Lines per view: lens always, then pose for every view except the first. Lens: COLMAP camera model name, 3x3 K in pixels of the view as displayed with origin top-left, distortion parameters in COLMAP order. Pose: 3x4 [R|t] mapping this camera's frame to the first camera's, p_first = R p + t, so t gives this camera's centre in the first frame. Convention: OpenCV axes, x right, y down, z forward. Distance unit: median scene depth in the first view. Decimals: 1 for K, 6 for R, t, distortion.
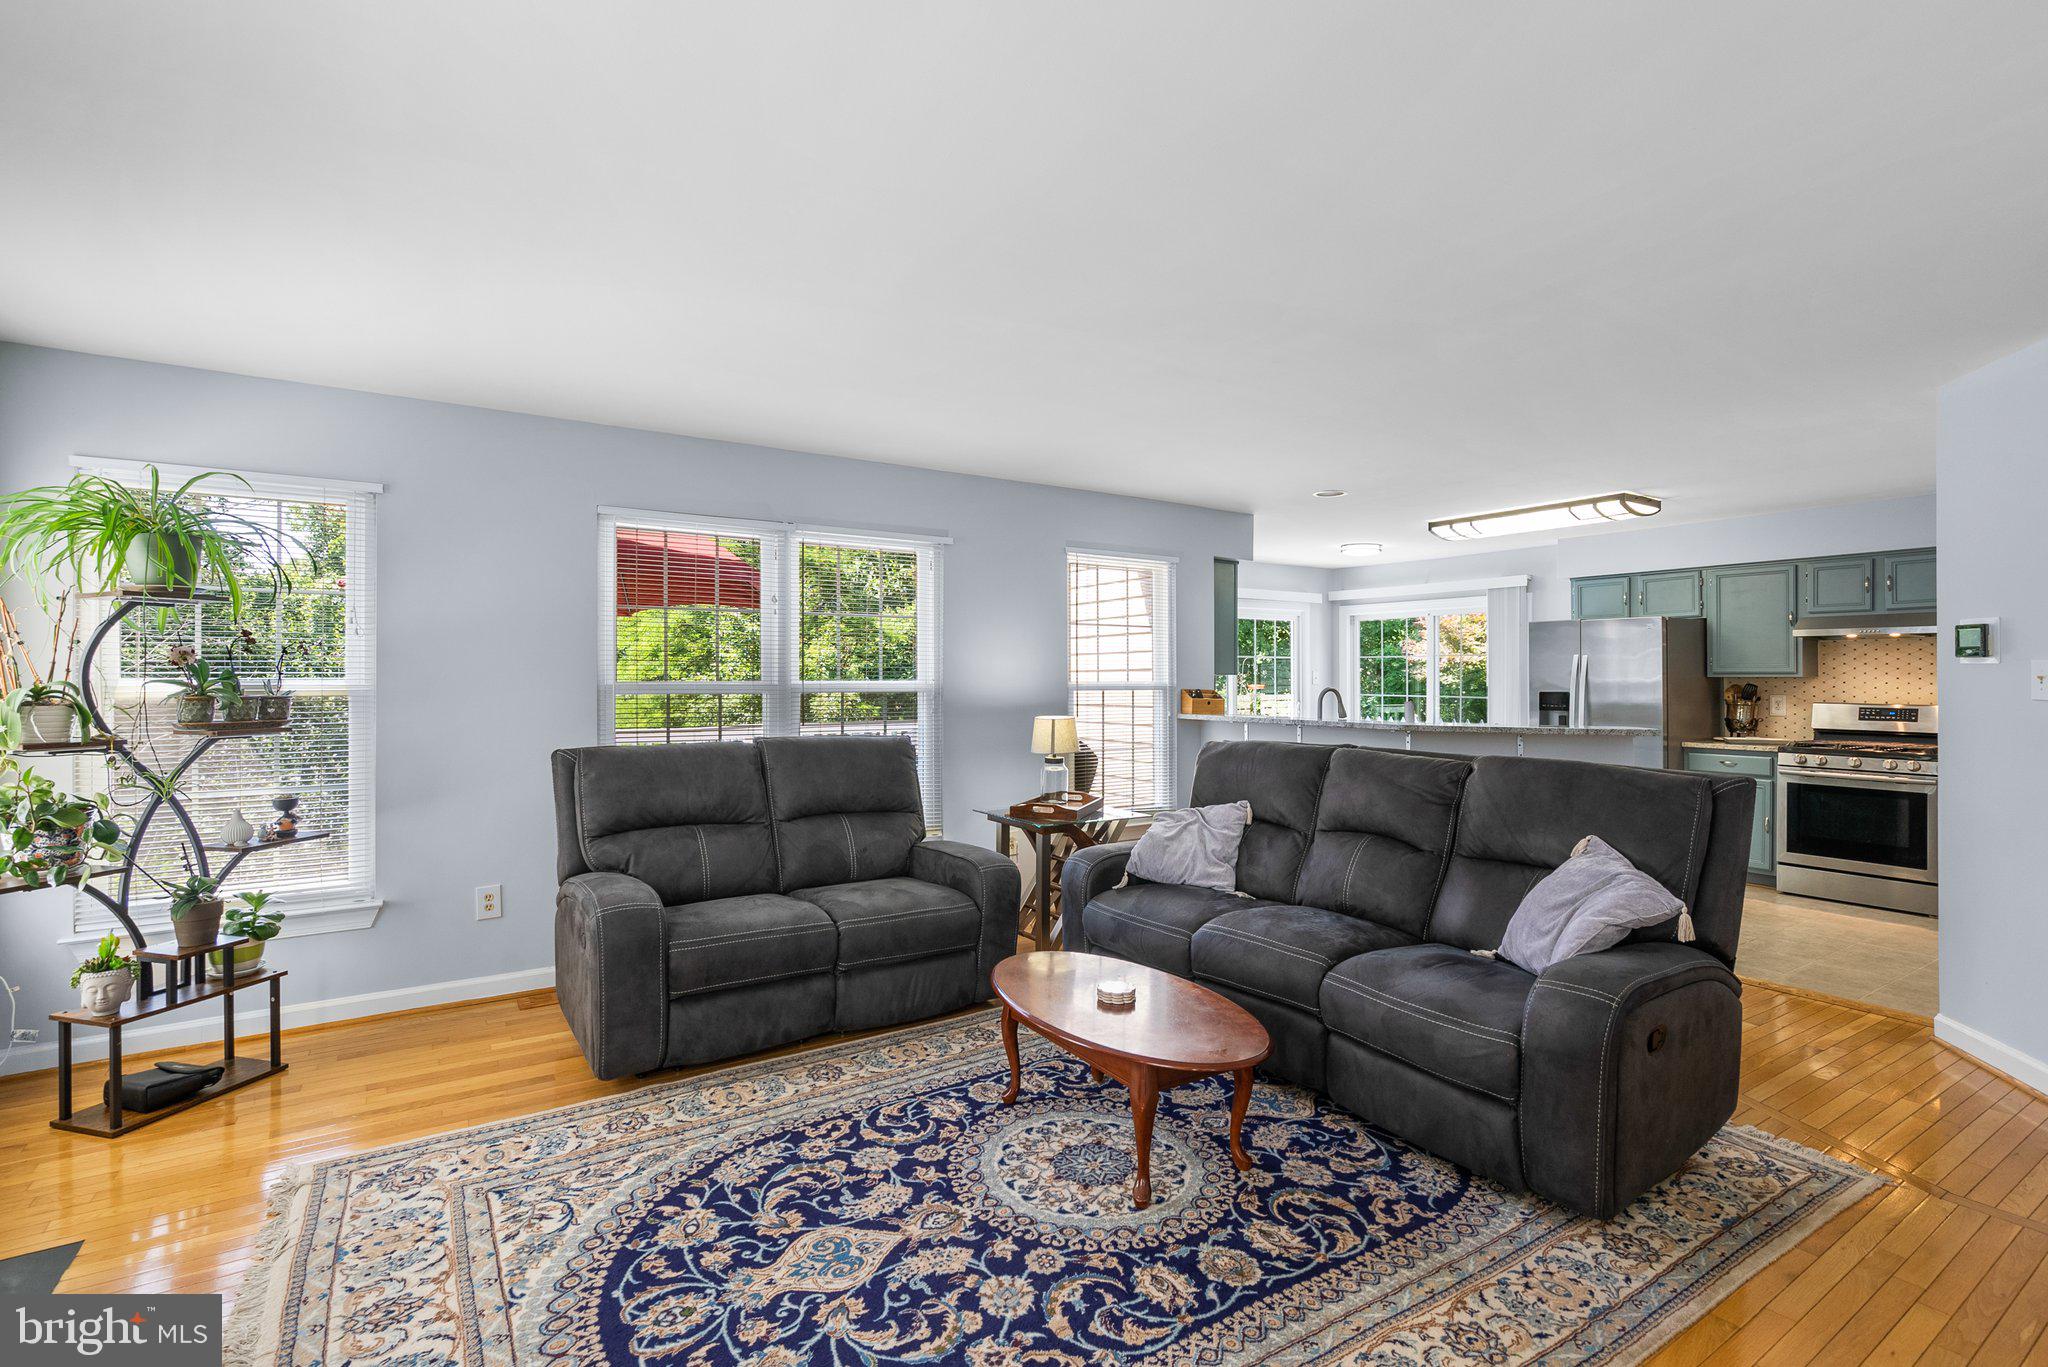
lens RADIAL K [[940.7, 0, 1021.8], [0, 940.7, 680.0], [0, 0, 1]] dist [-0.008651, 0.003294]
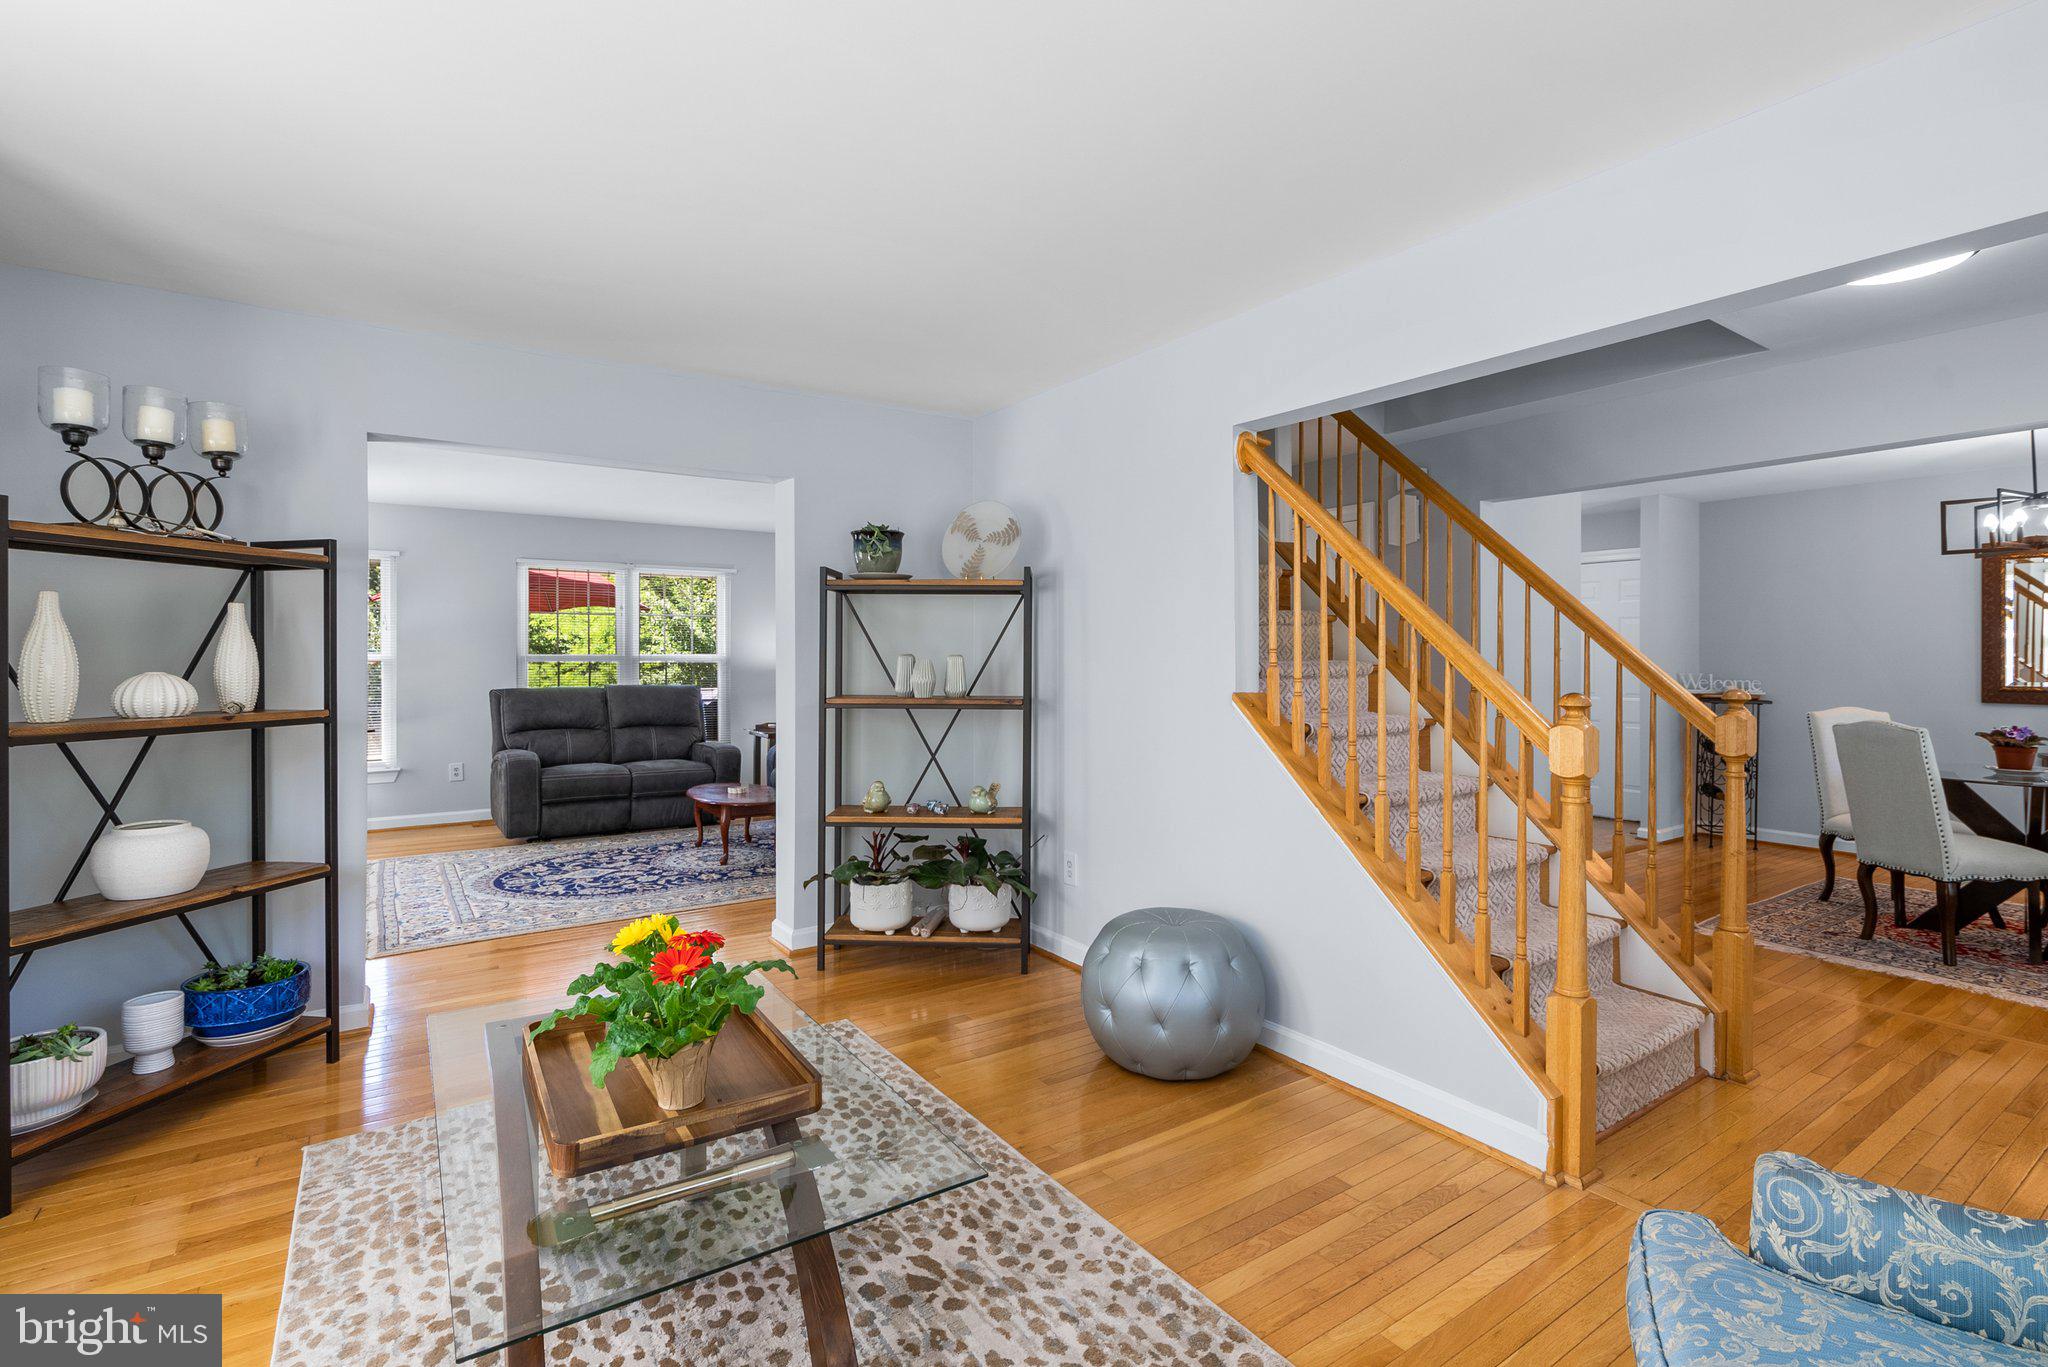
lens RADIAL K [[940.7, 0, 1011.2], [0, 940.7, 659.1], [0, 0, 1]] dist [-0.008651, 0.003294]
pose [[0.999906, -0.003485, 0.013226, 0.772575], [0.003477, 0.999994, 0.000587, 0.022764], [-0.013228, -0.000540, 0.999912, -1.329374]]
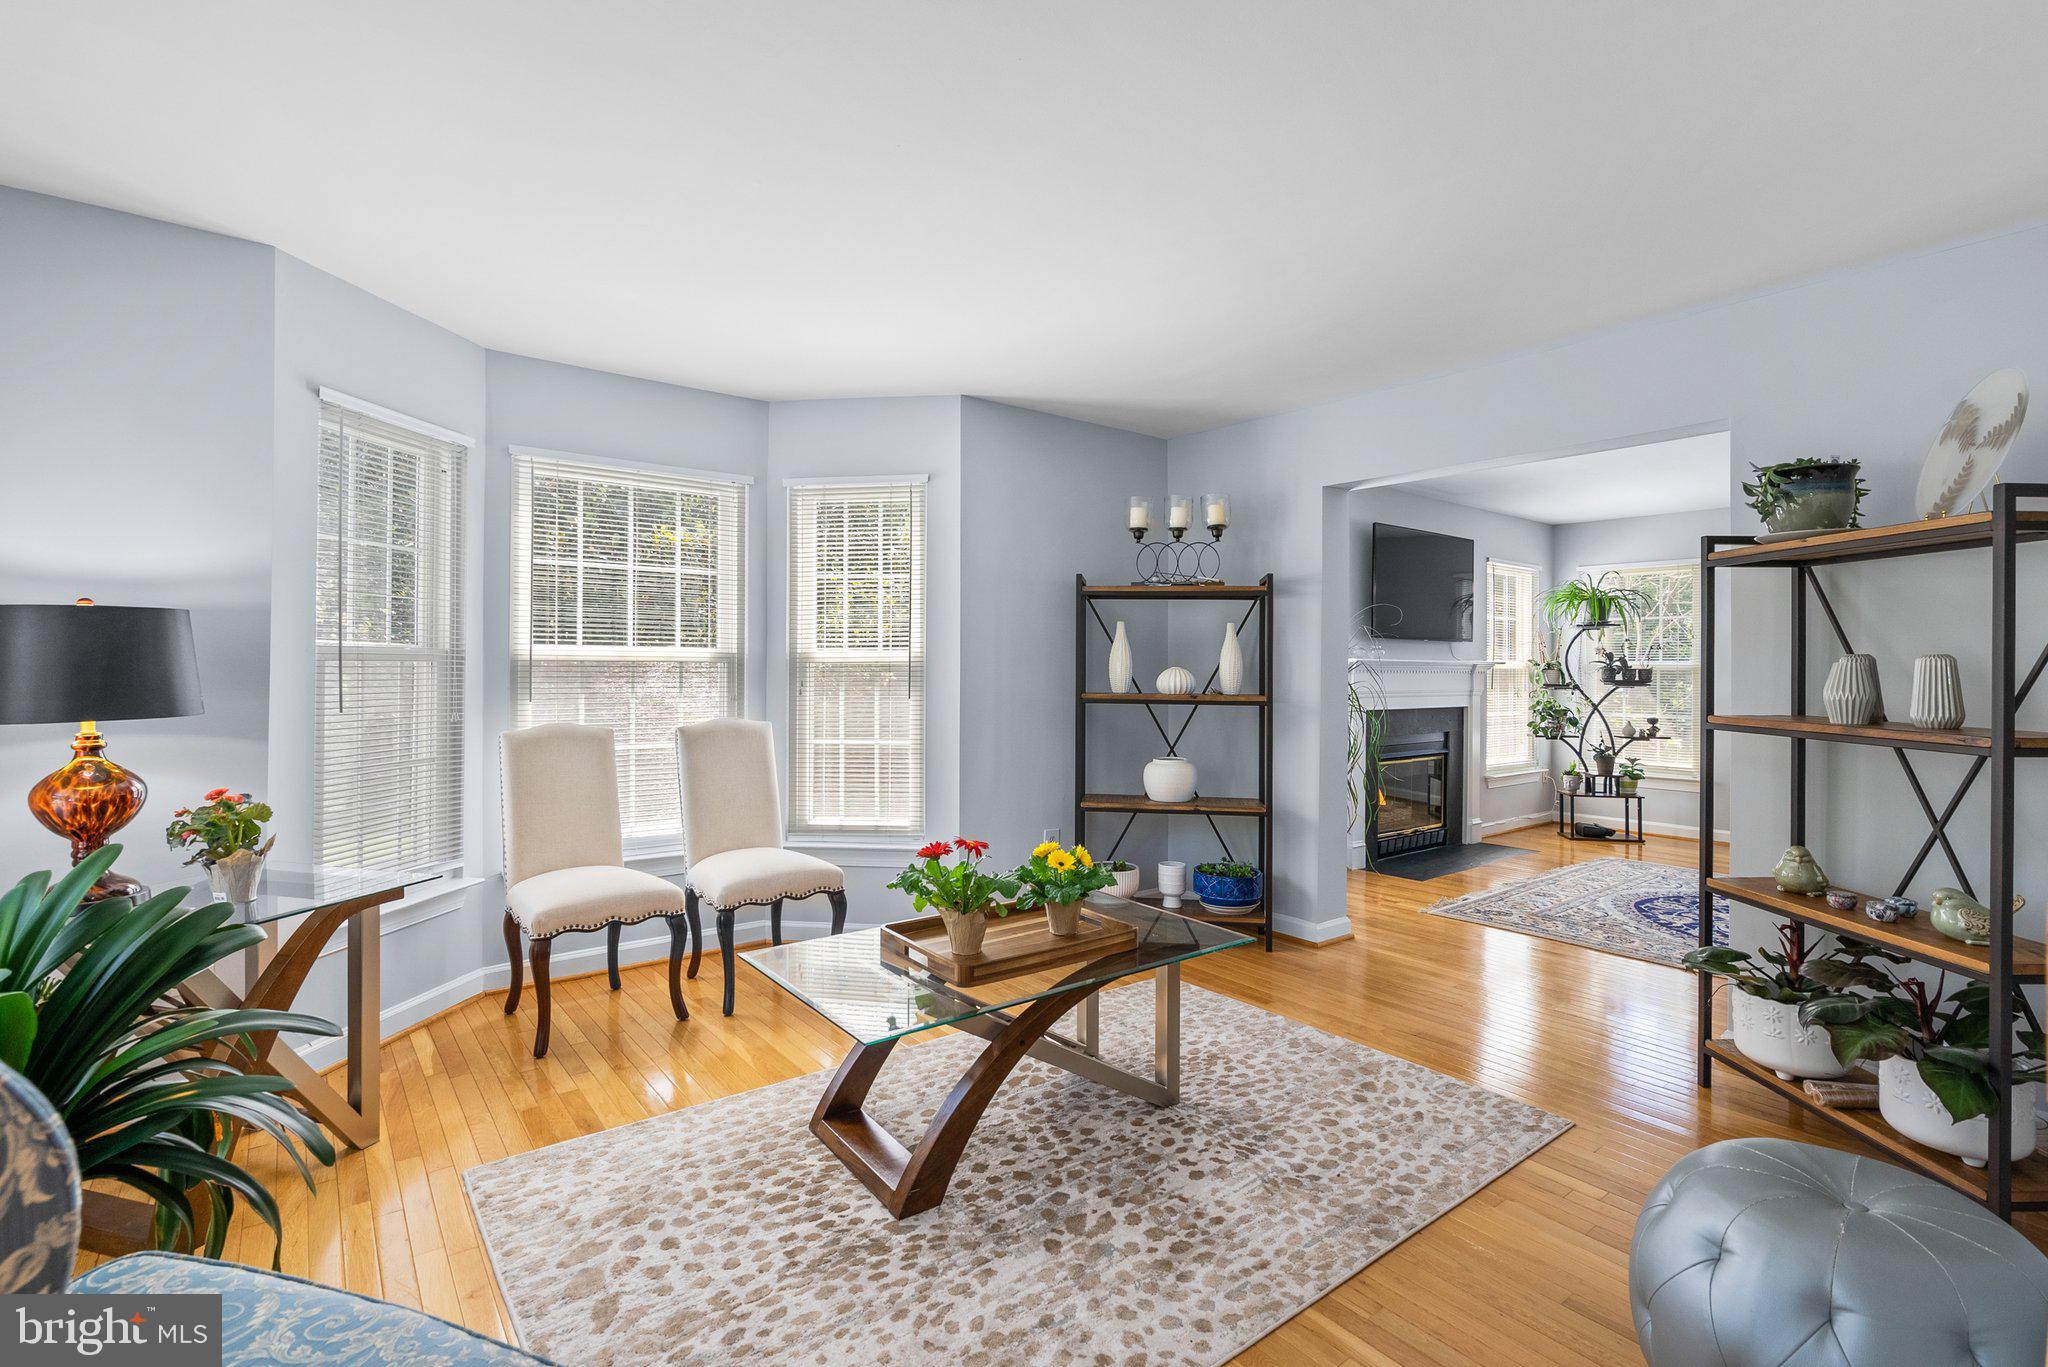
lens RADIAL K [[940.7, 0, 1038.3], [0, 940.7, 664.6], [0, 0, 1]] dist [-0.008651, 0.003294]
pose [[0.090239, -0.001174, -0.995919, 1.506002], [-0.010956, 0.999938, -0.002171, 0.035714], [0.995860, 0.011107, 0.090220, -0.704388]]
